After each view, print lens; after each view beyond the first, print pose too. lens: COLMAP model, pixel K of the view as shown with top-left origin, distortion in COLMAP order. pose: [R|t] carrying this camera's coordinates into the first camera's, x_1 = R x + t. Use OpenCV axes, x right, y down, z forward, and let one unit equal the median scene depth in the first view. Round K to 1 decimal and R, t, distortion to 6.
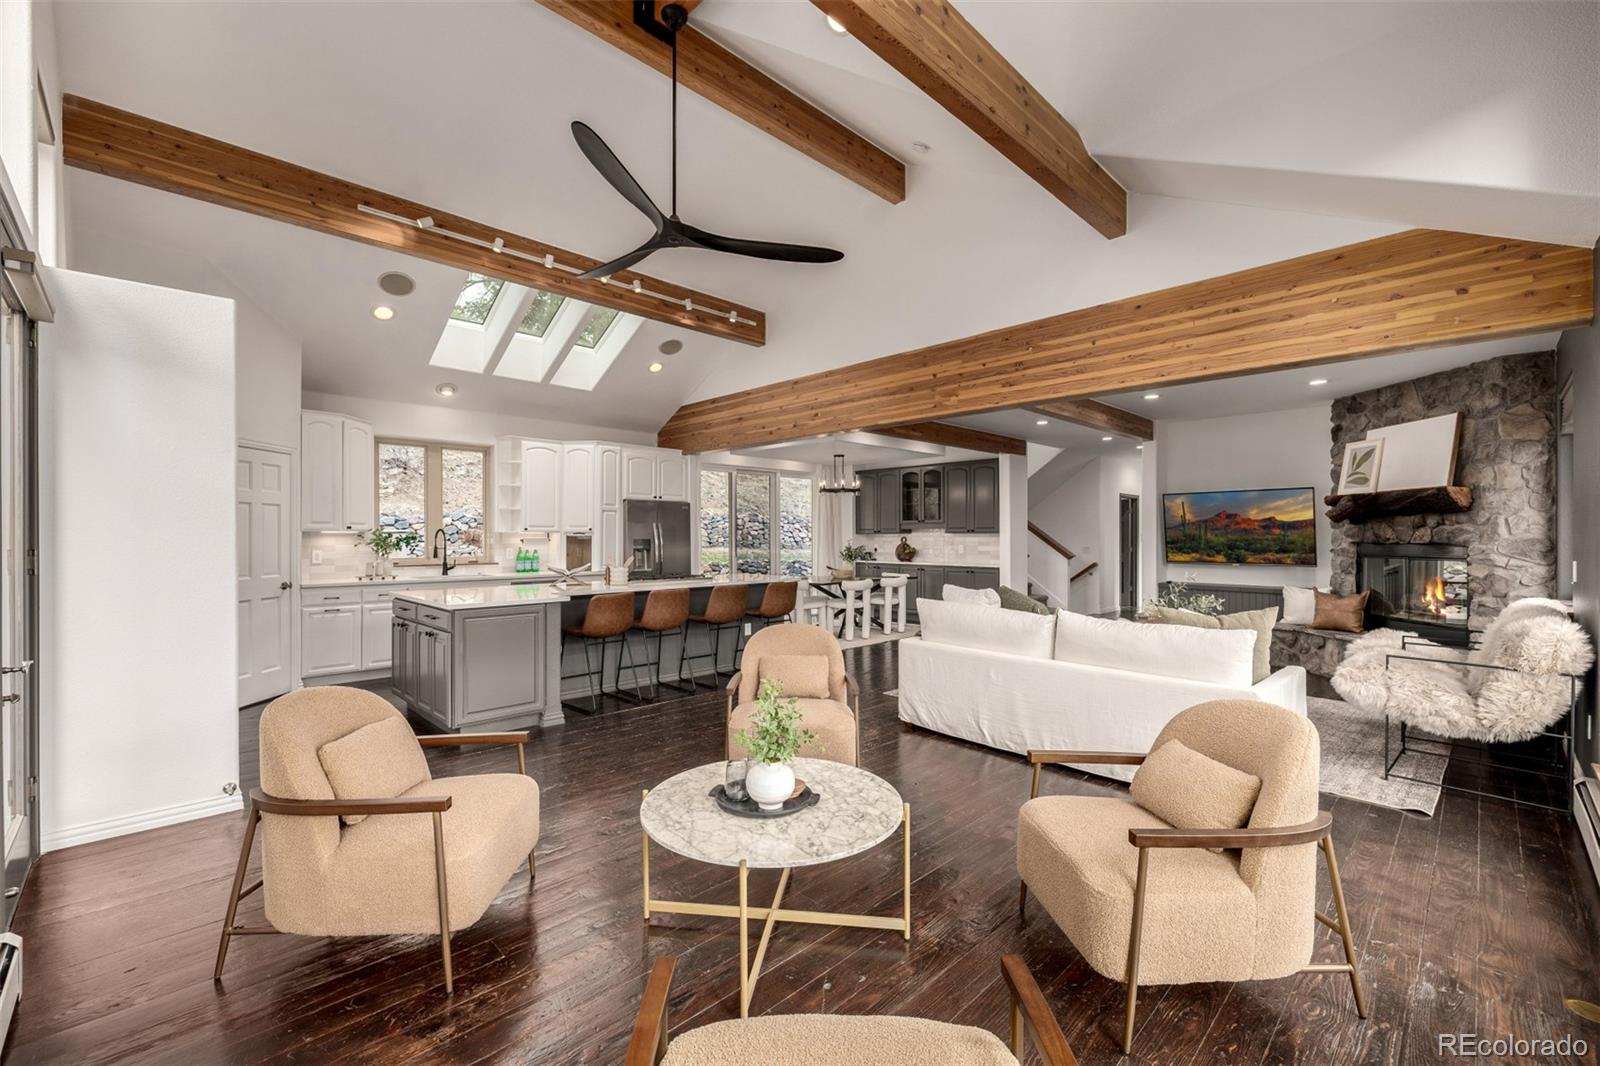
lens RADIAL K [[669.4, 0, 800.4], [0, 669.4, 532.9], [0, 0, 1]] dist [-0.000633, 0.000699]
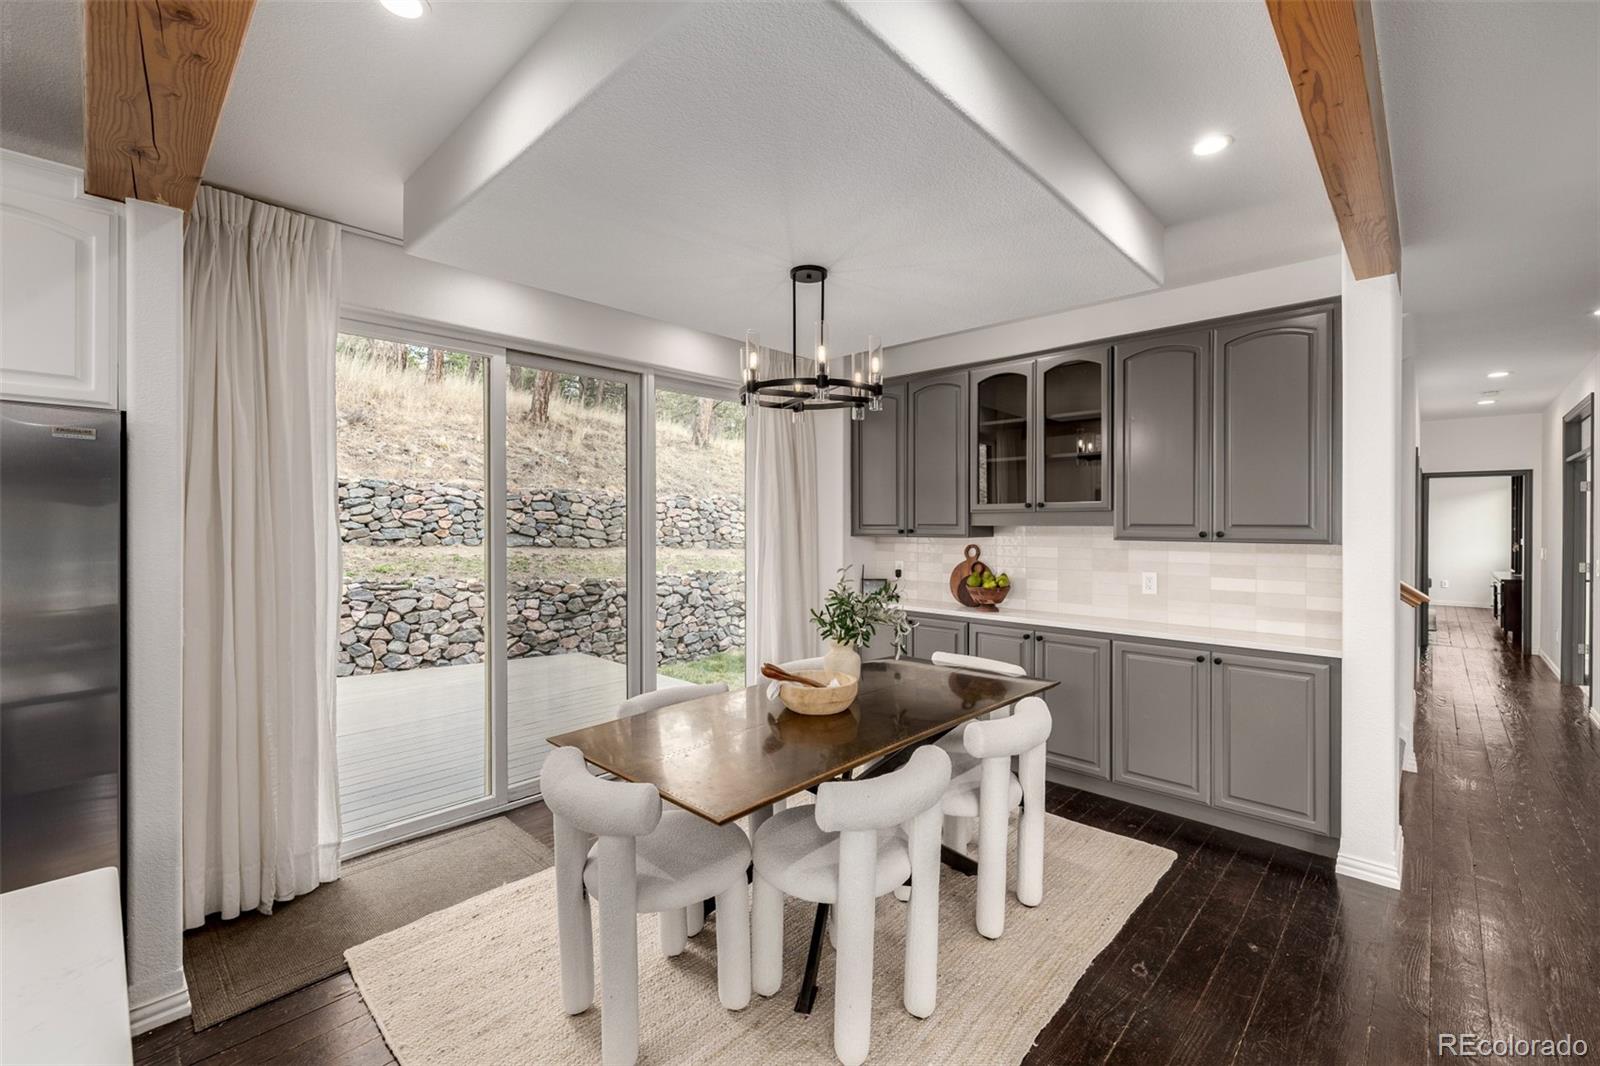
lens RADIAL K [[669.4, 0, 800.7], [0, 669.4, 524.9], [0, 0, 1]] dist [-0.000633, 0.000699]
pose [[0.999431, 0.002677, 0.033618, 0.061403], [-0.002937, 0.999966, 0.007699, -0.013919], [-0.033596, -0.007794, 0.999405, 0.977490]]
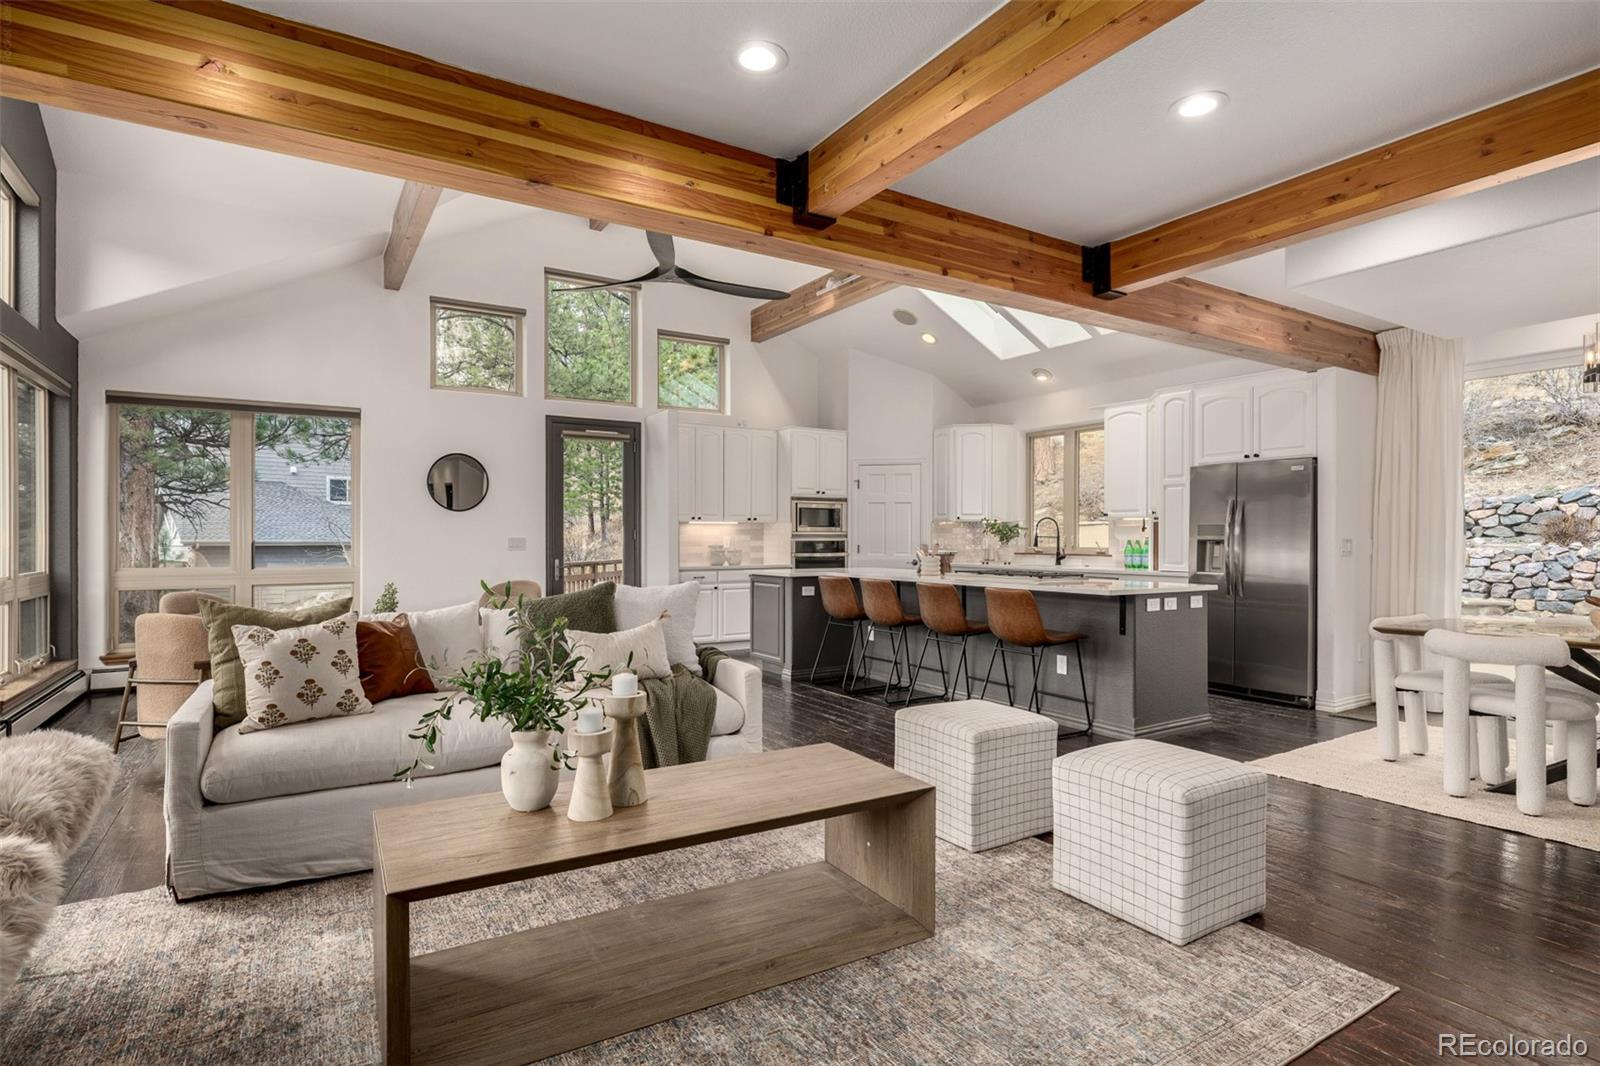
lens RADIAL K [[813.3, 0, 793.7], [0, 813.3, 535.5], [0, 0, 1]] dist [-0.006951, 0.003916]
pose [[-0.220558, -0.002934, -0.975369, 0.725291], [0.002063, 0.999992, -0.003475, 0.024849], [0.975372, -0.002779, -0.220551, 0.924979]]
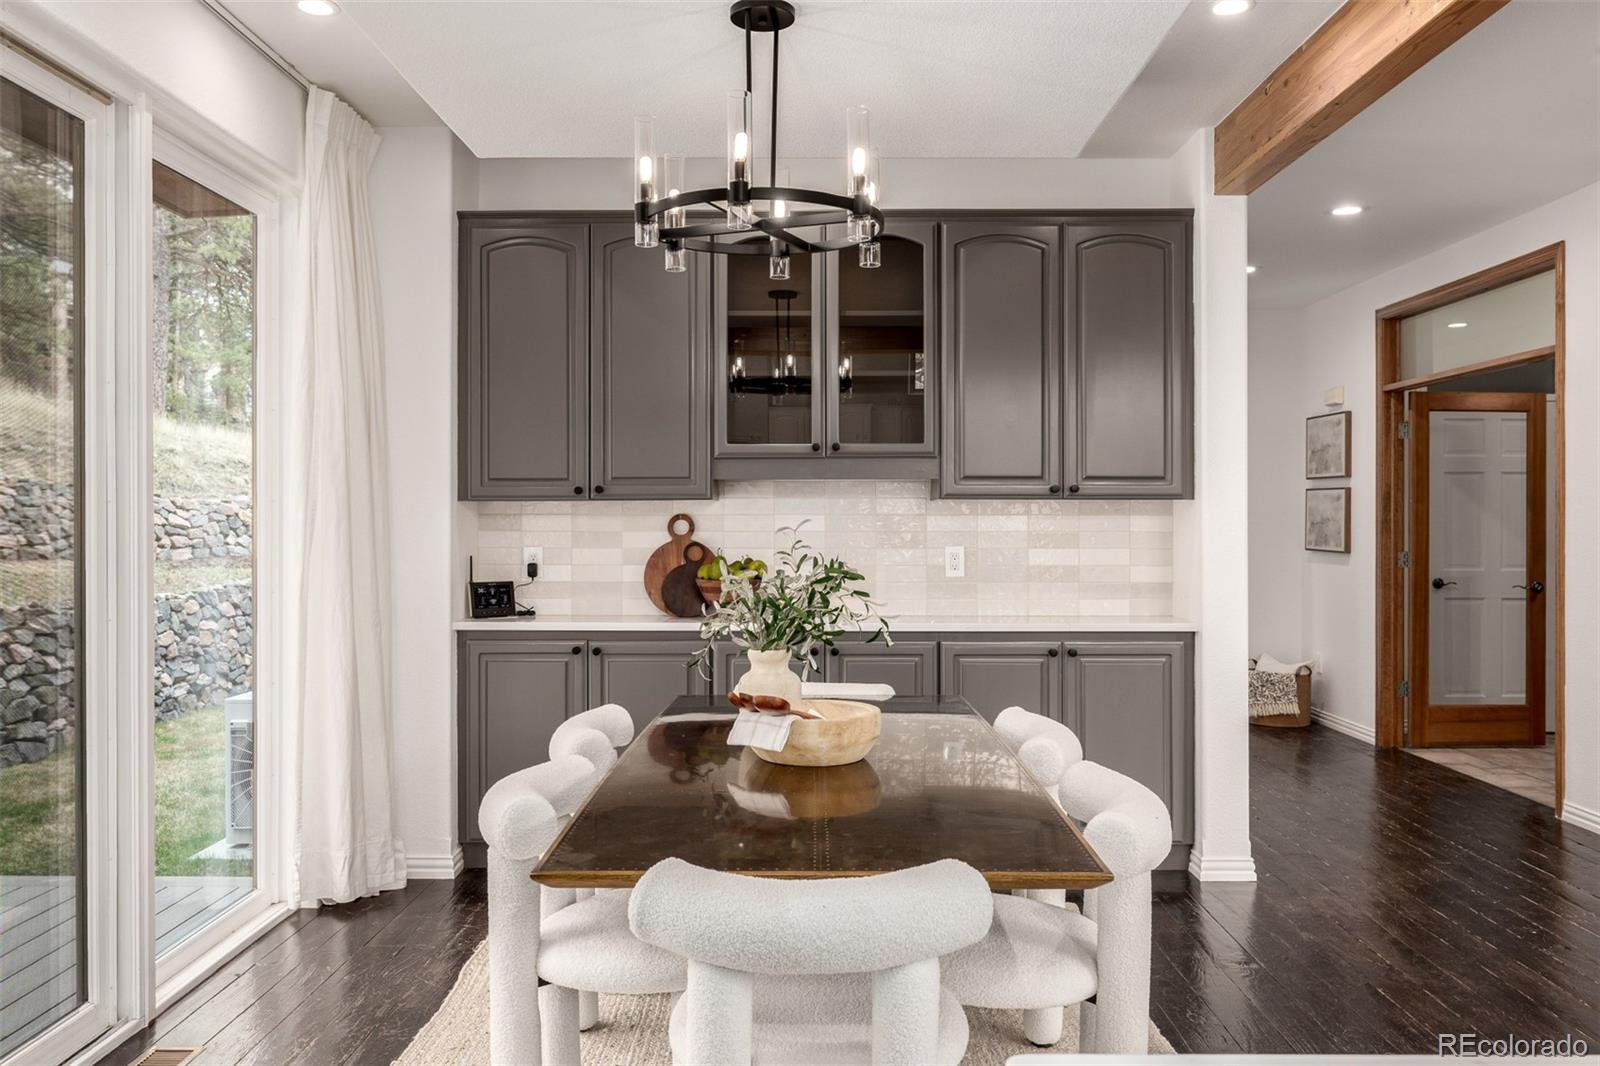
lens RADIAL K [[1235.0, 0, 806.7], [0, 1235.0, 511.2], [0, 0, 1]] dist [-0.003633, 0.003258]
pose [[0.704842, 0.007403, 0.709325, -0.204764], [-0.004022, 0.999971, -0.006441, 0.012412], [-0.709352, 0.001687, 0.704852, 1.066121]]
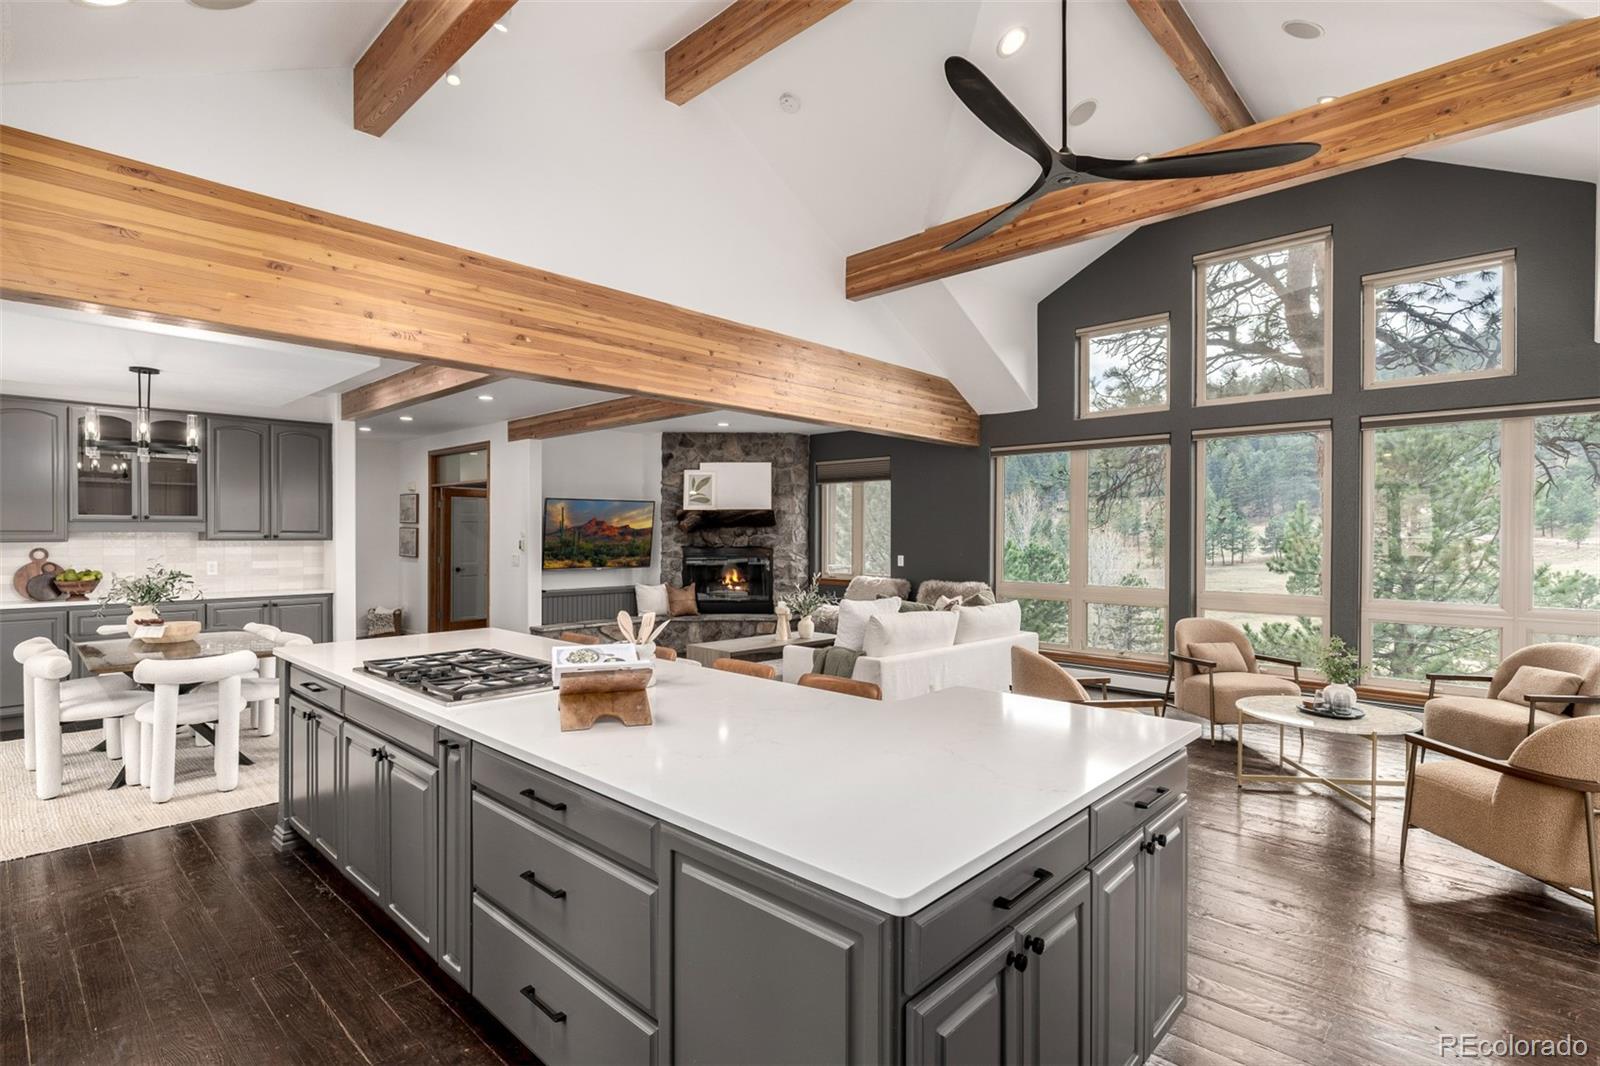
lens RADIAL K [[770.8, 0, 795.8], [0, 770.8, 535.7], [0, 0, 1]] dist [-0.006005, 0.002889]
pose [[-0.036215, -0.003799, 0.999337, -0.644319], [-0.006311, 0.999974, 0.003573, -0.012824], [-0.999324, -0.006178, -0.036238, 0.800532]]
